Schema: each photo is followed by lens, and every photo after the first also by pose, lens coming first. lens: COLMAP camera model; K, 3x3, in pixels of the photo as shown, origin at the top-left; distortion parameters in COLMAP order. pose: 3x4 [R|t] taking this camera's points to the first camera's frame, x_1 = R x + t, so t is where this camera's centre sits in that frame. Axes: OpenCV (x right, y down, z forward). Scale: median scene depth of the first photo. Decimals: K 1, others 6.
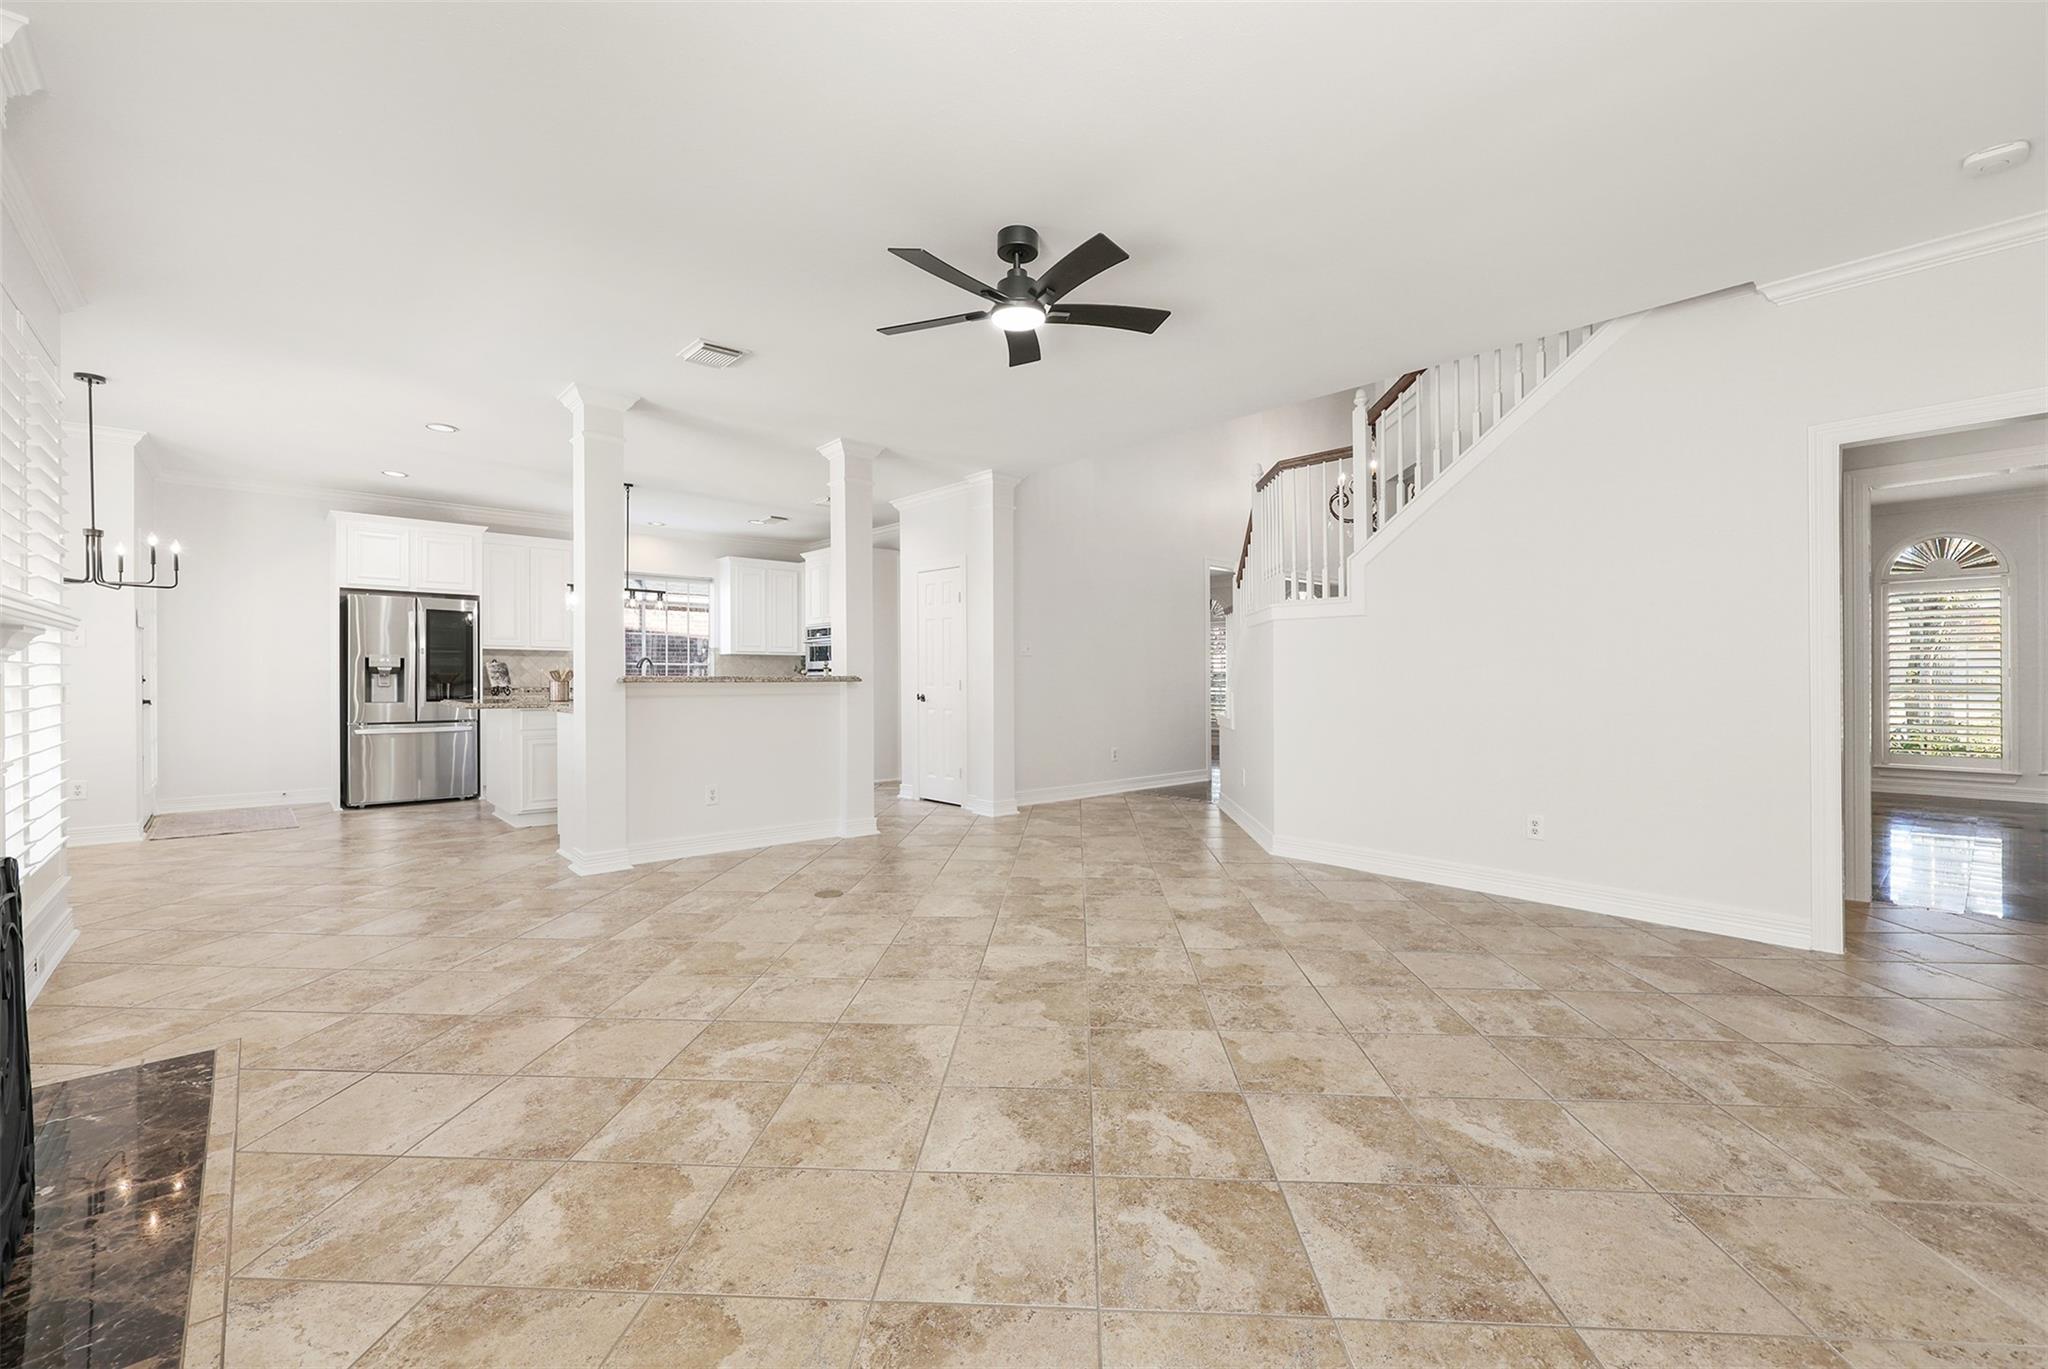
lens RADIAL K [[835.0, 0, 1015.4], [0, 835.0, 657.6], [0, 0, 1]] dist [0.013379, -0.000217]
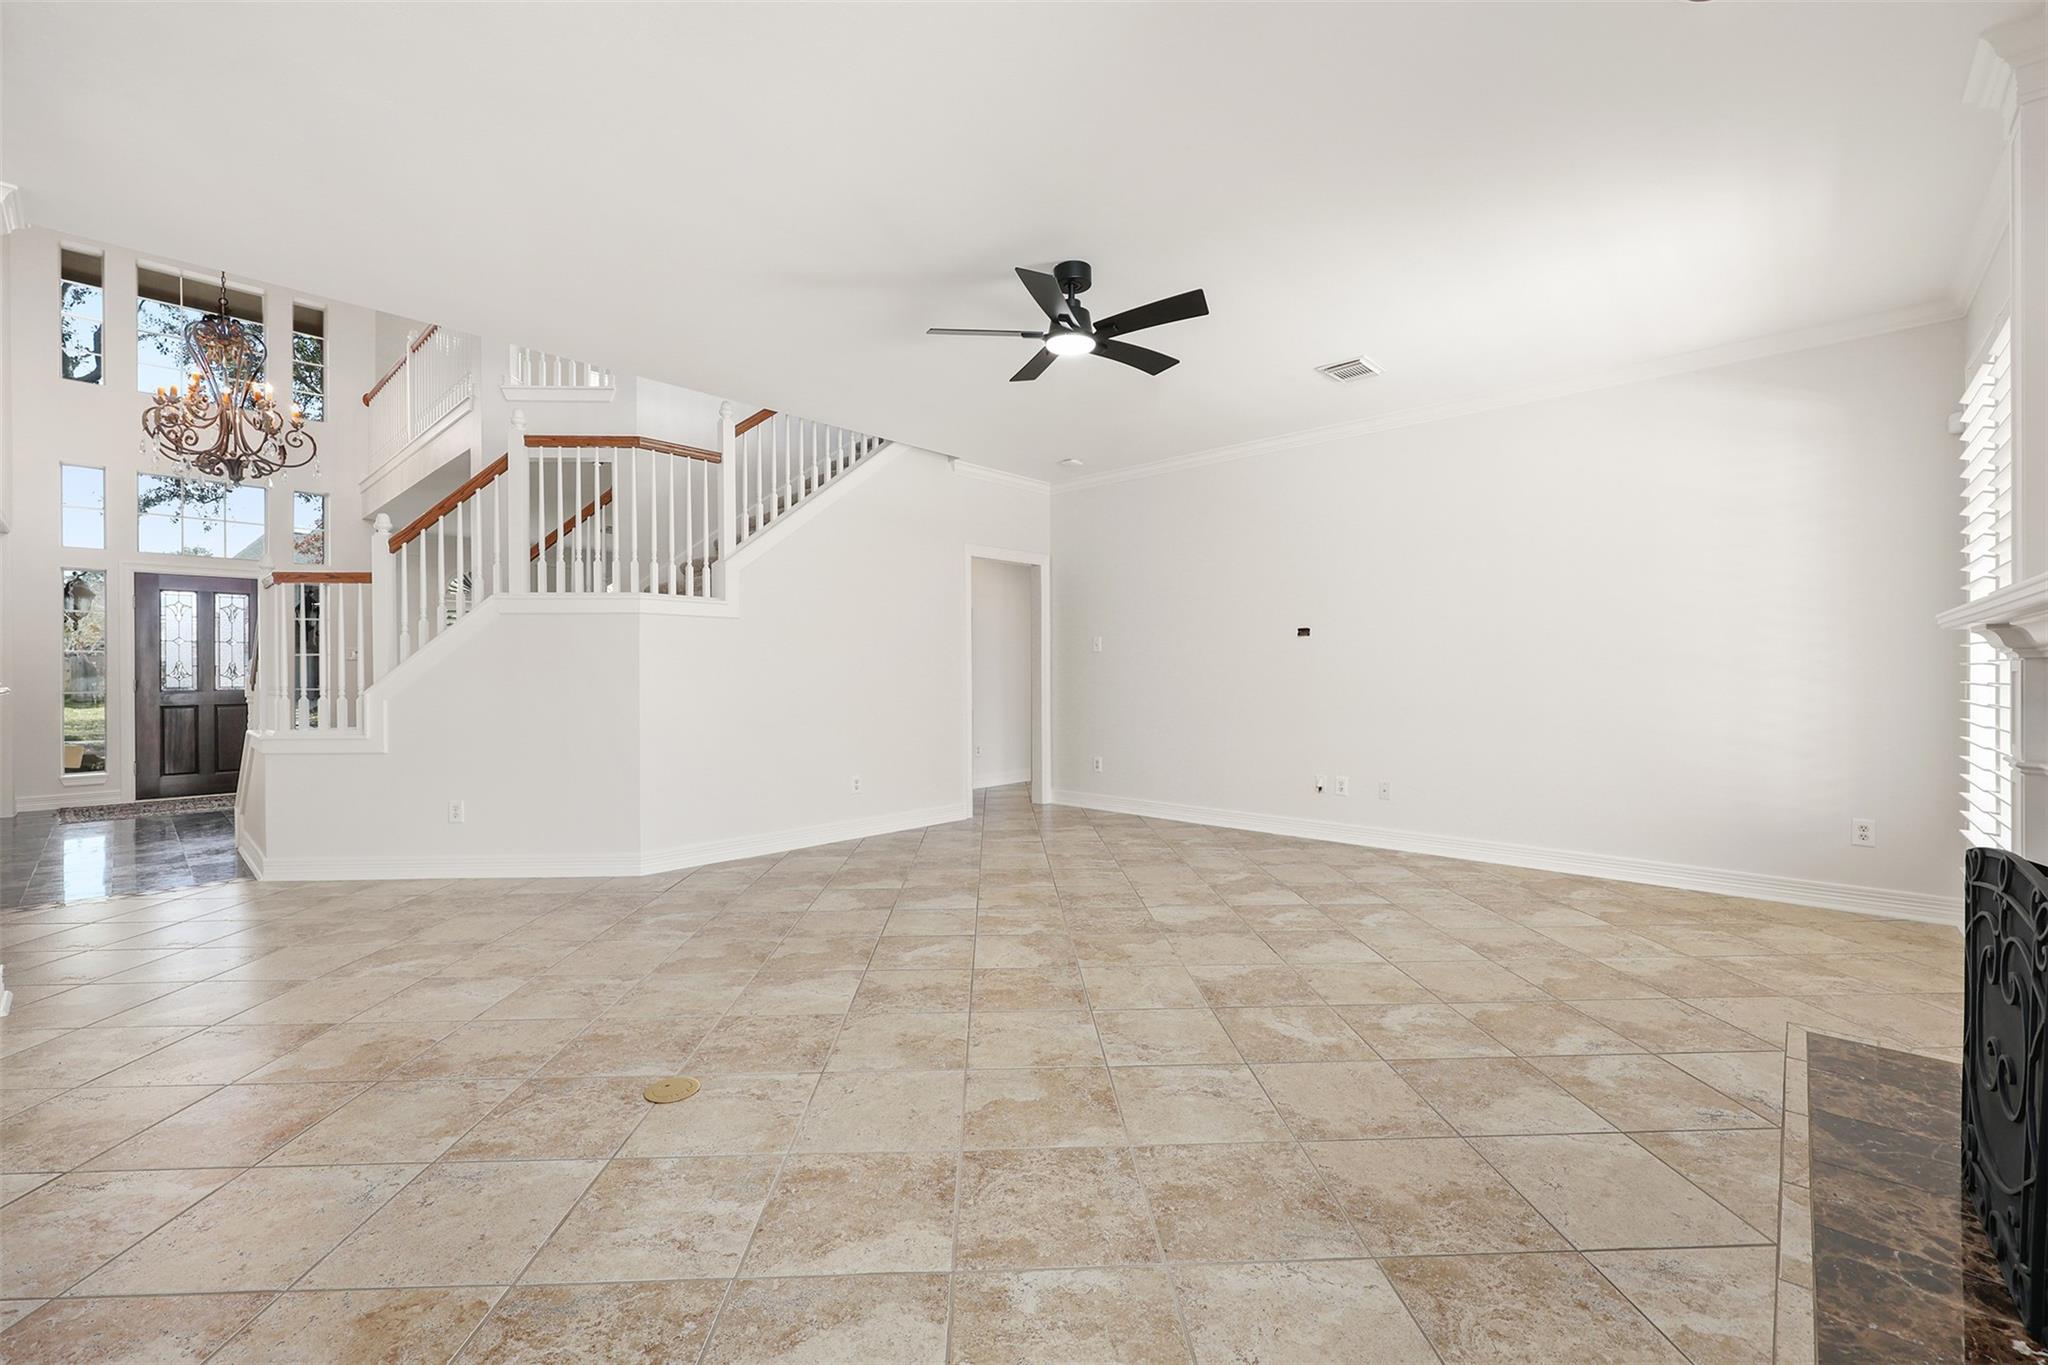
lens RADIAL K [[835.0, 0, 1022.4], [0, 835.0, 676.7], [0, 0, 1]] dist [0.013379, -0.000217]
pose [[-0.092735, 0.001253, 0.995690, -1.558136], [-0.022676, 0.999737, -0.003370, 0.040338], [-0.995433, -0.022890, -0.092682, 1.693984]]
